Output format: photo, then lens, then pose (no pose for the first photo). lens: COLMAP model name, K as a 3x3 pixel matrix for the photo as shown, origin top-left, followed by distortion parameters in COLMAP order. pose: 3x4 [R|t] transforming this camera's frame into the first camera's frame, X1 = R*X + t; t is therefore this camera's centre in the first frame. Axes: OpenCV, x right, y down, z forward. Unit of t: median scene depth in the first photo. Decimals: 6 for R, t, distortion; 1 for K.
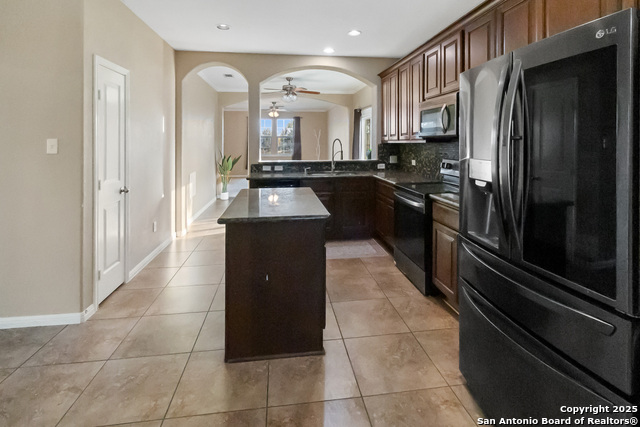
lens RADIAL K [[314.2, 0, 319.6], [0, 314.2, 144.8], [0, 0, 1]] dist [-0.000043, 0.000495]
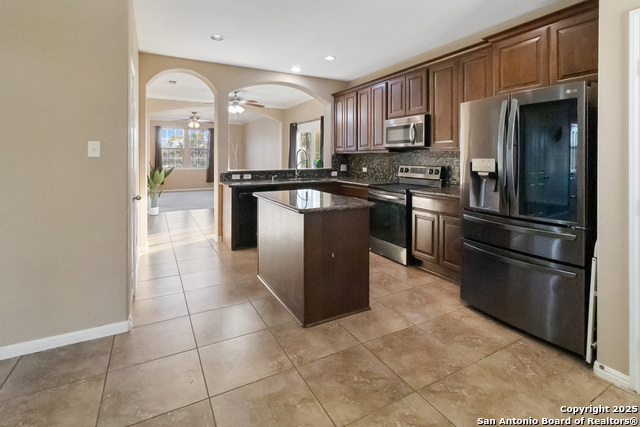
lens RADIAL K [[312.1, 0, 321.5], [0, 312.1, 161.3], [0, 0, 1]] dist [0.005078, 0.000555]
pose [[0.931918, -0.000193, 0.362669, -0.284803], [-0.001818, 0.999985, 0.005206, 0.017976], [-0.362665, -0.005511, 0.931903, -0.061391]]
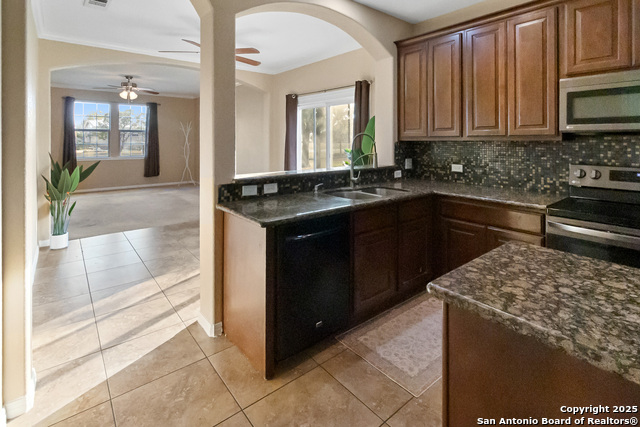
lens RADIAL K [[314.2, 0, 319.6], [0, 314.2, 144.8], [0, 0, 1]] dist [-0.000043, 0.000495]
pose [[0.846968, -0.001209, 0.531642, -0.344689], [-0.002755, 0.999974, 0.006664, -0.000955], [-0.531636, -0.007109, 0.846943, 0.536833]]
